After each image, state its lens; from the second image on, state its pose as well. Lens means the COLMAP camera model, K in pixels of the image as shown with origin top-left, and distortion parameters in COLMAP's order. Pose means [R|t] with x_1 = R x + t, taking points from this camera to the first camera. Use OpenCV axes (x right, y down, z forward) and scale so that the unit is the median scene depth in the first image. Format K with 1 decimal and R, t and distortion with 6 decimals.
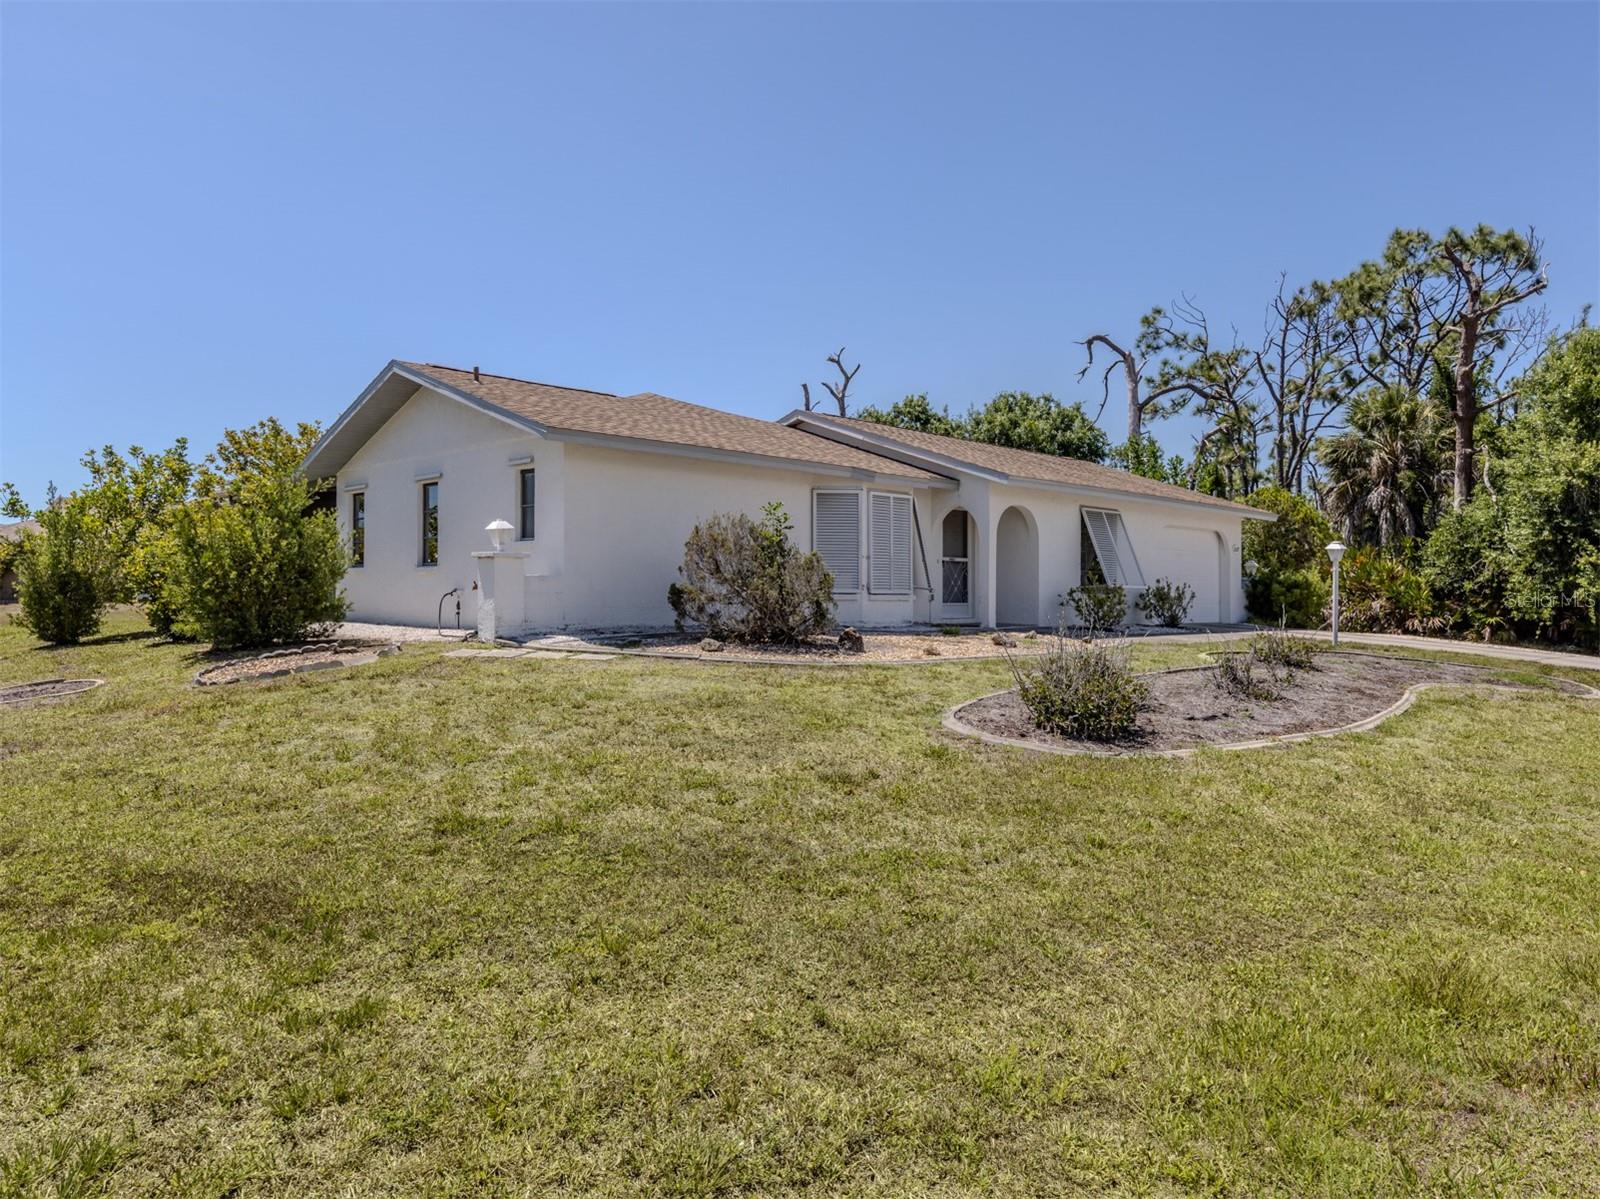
lens RADIAL K [[894.8, 0, 800.0], [0, 894.8, 598.1], [0, 0, 1]] dist [0.024087, -0.000230]
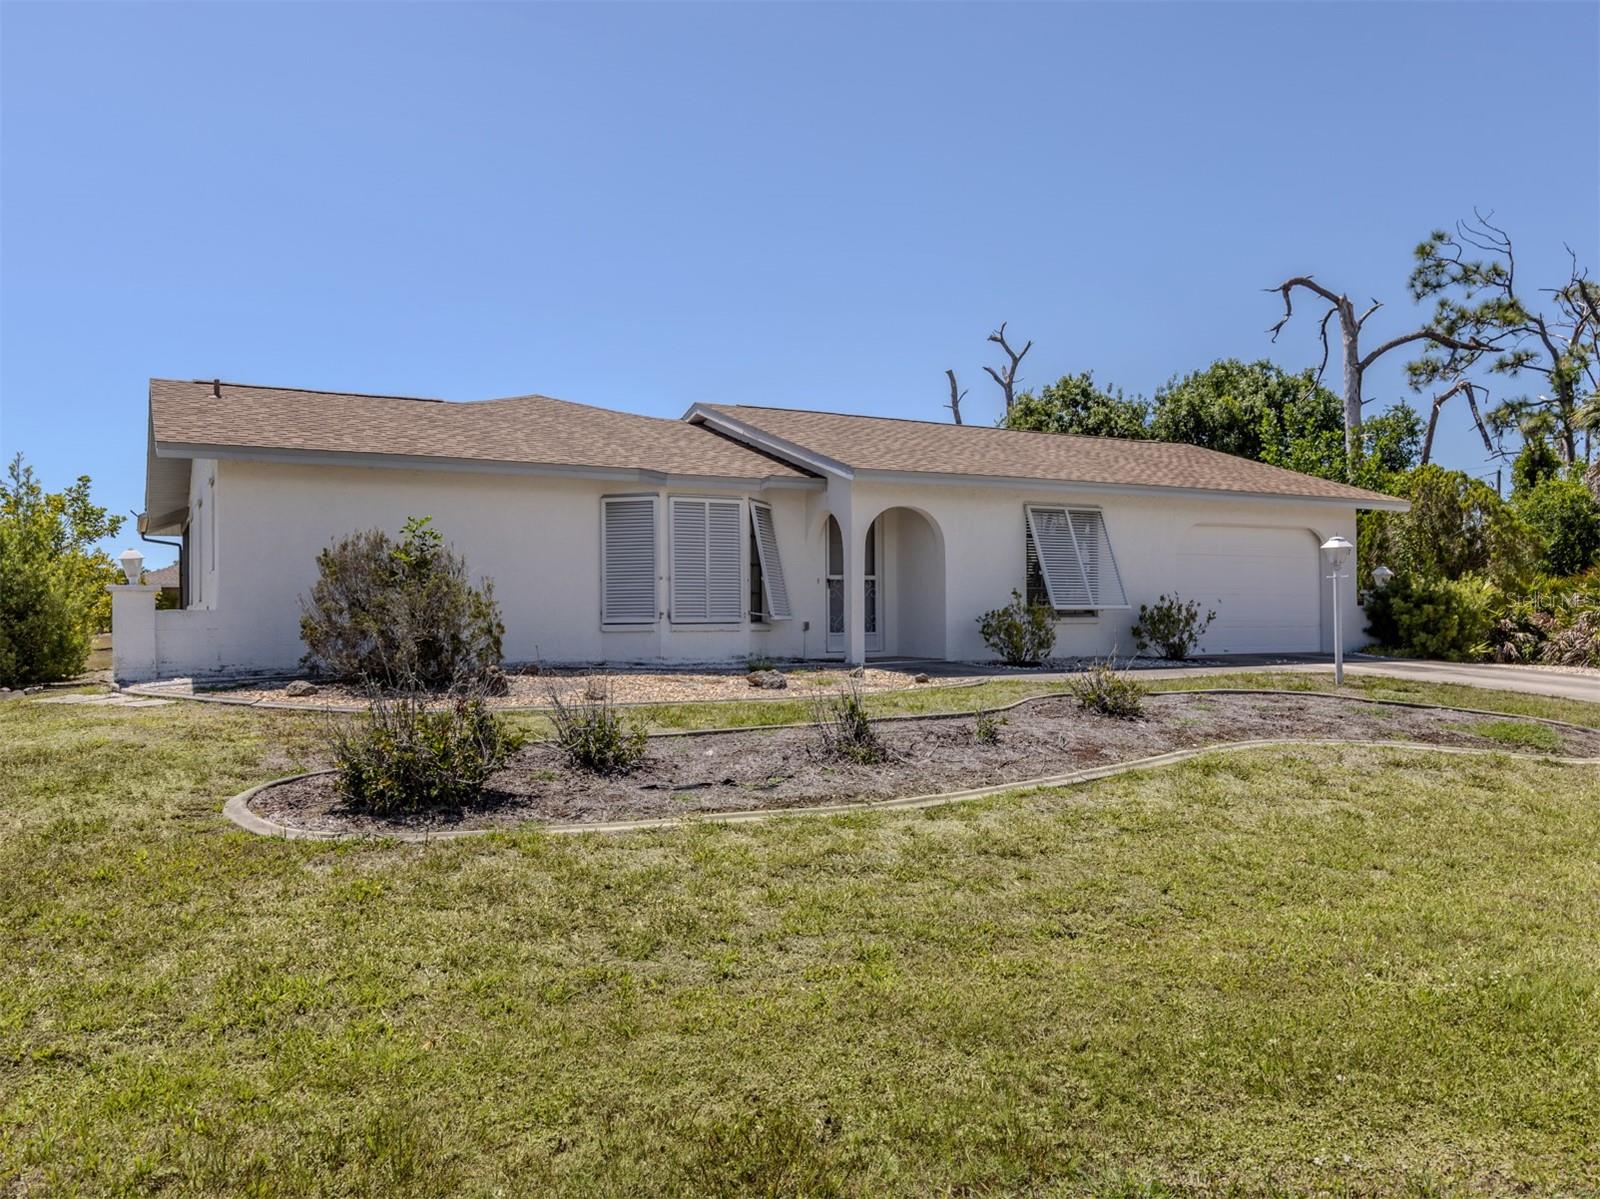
lens RADIAL K [[1072.4, 0, 799.5], [0, 1072.4, 605.2], [0, 0, 1]] dist [0.027488, 0.009941]
pose [[0.976108, -0.026584, -0.215653, 0.111028], [0.020750, 0.999356, -0.029274, 0.002544], [0.216292, 0.024100, 0.976031, 0.022247]]
